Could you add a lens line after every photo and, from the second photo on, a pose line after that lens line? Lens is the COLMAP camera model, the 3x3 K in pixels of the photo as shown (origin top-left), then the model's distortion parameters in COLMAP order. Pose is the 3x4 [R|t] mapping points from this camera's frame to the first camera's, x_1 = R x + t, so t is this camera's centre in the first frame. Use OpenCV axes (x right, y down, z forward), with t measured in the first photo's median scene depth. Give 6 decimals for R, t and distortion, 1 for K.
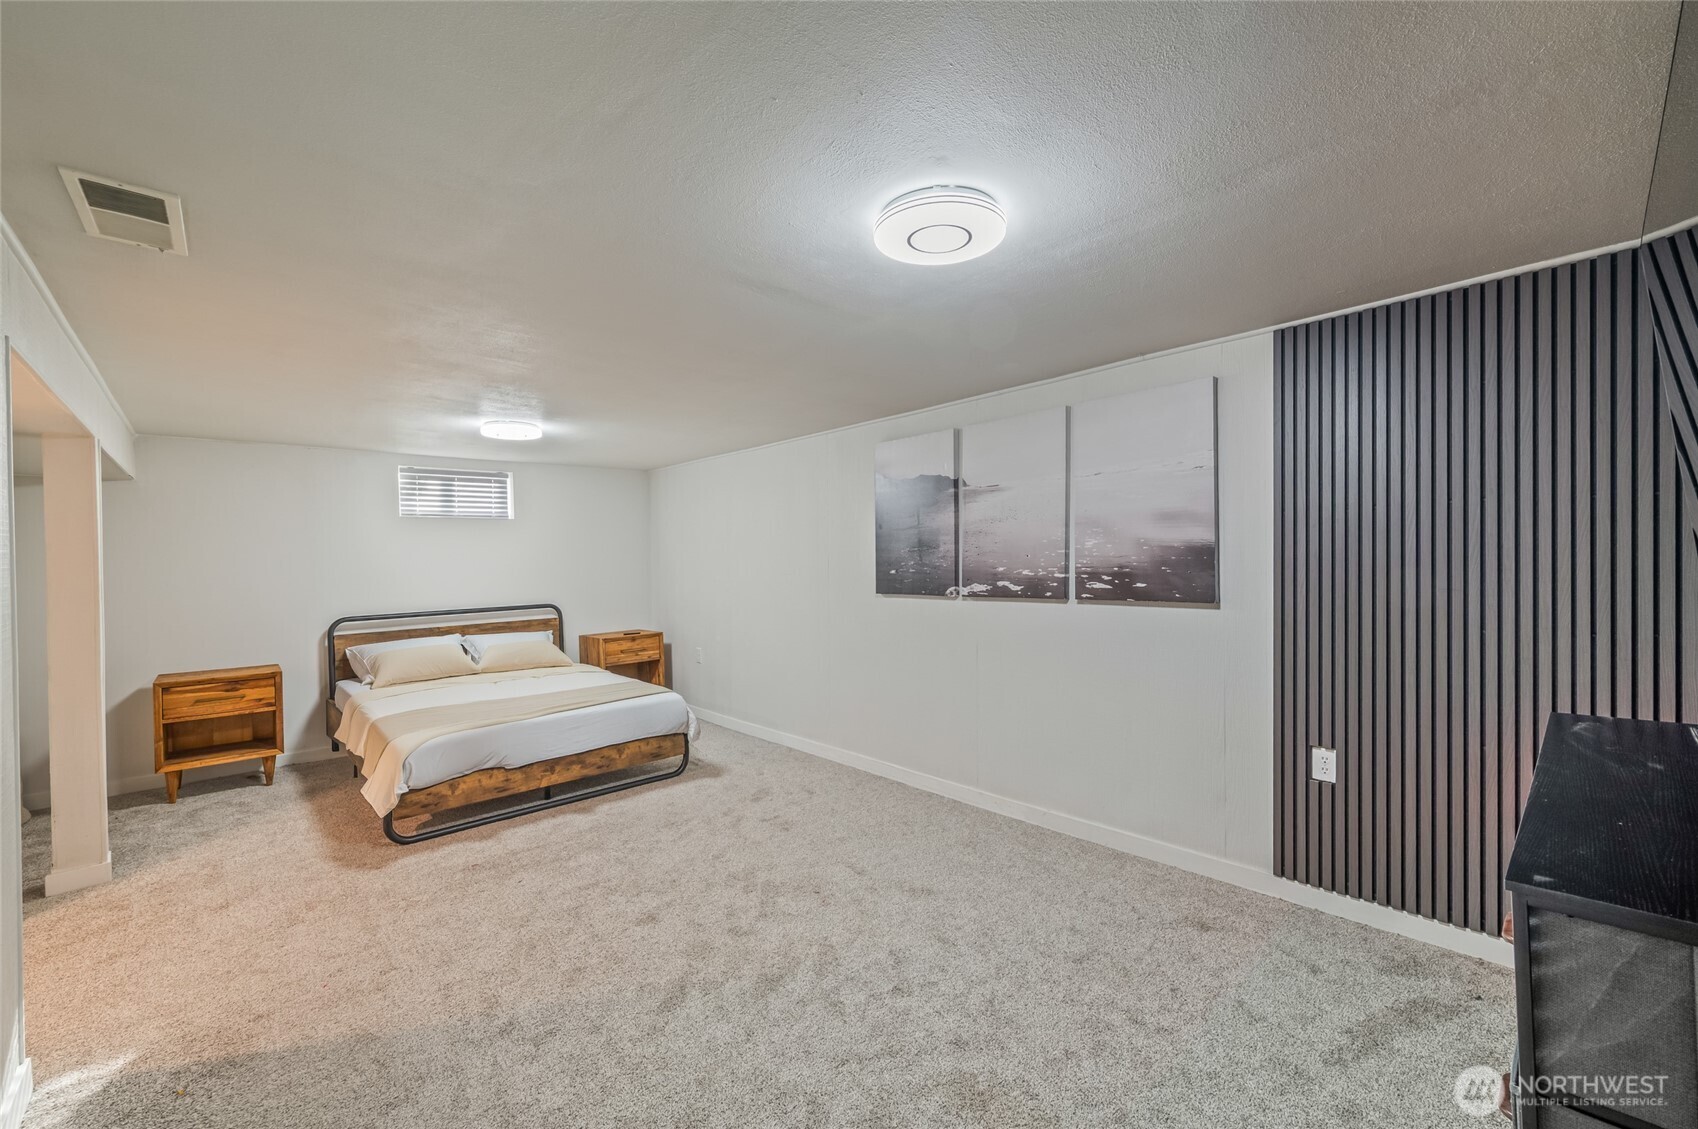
lens RADIAL K [[675.1, 0, 860.4], [0, 675.1, 573.8], [0, 0, 1]] dist [0.001671, -0.001006]
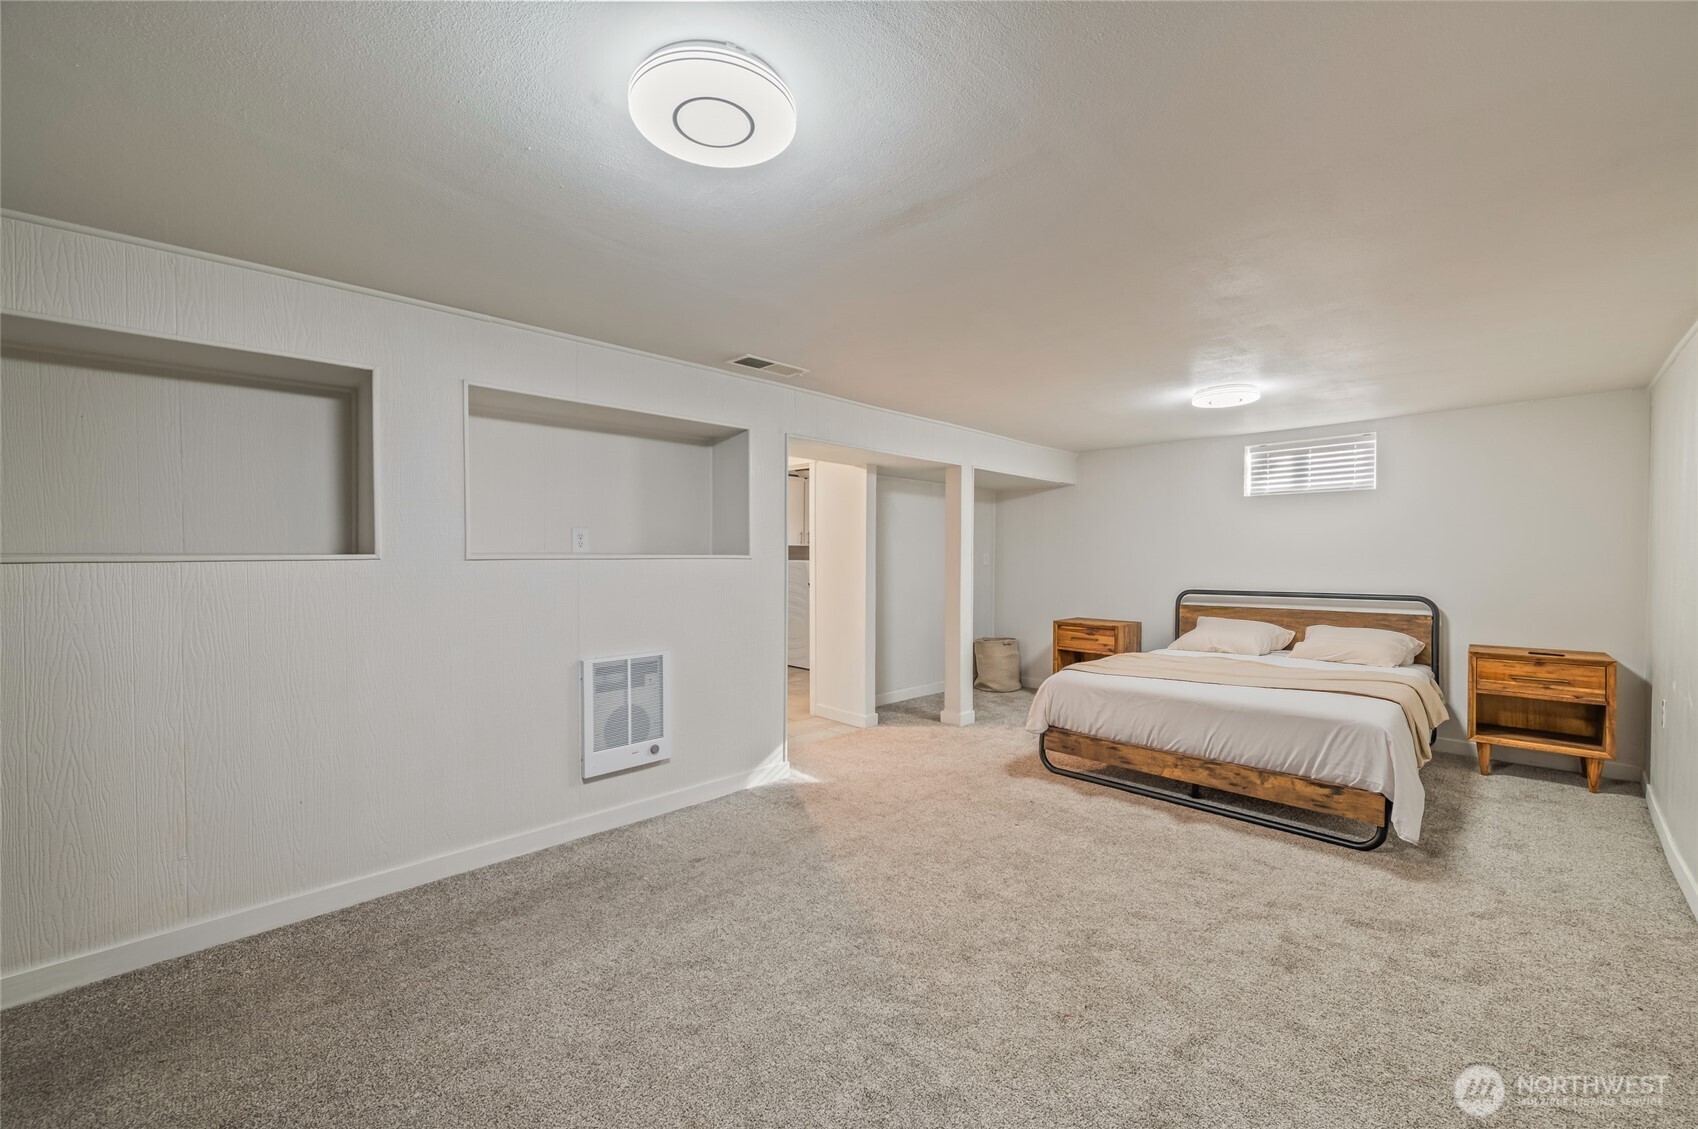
lens RADIAL K [[675.1, 0, 858.8], [0, 675.1, 553.5], [0, 0, 1]] dist [0.001671, -0.001006]
pose [[0.032780, 0.013137, -0.999376, 0.414164], [-0.027415, 0.999549, 0.012240, 0.006465], [0.999087, 0.026997, 0.033126, 0.499300]]
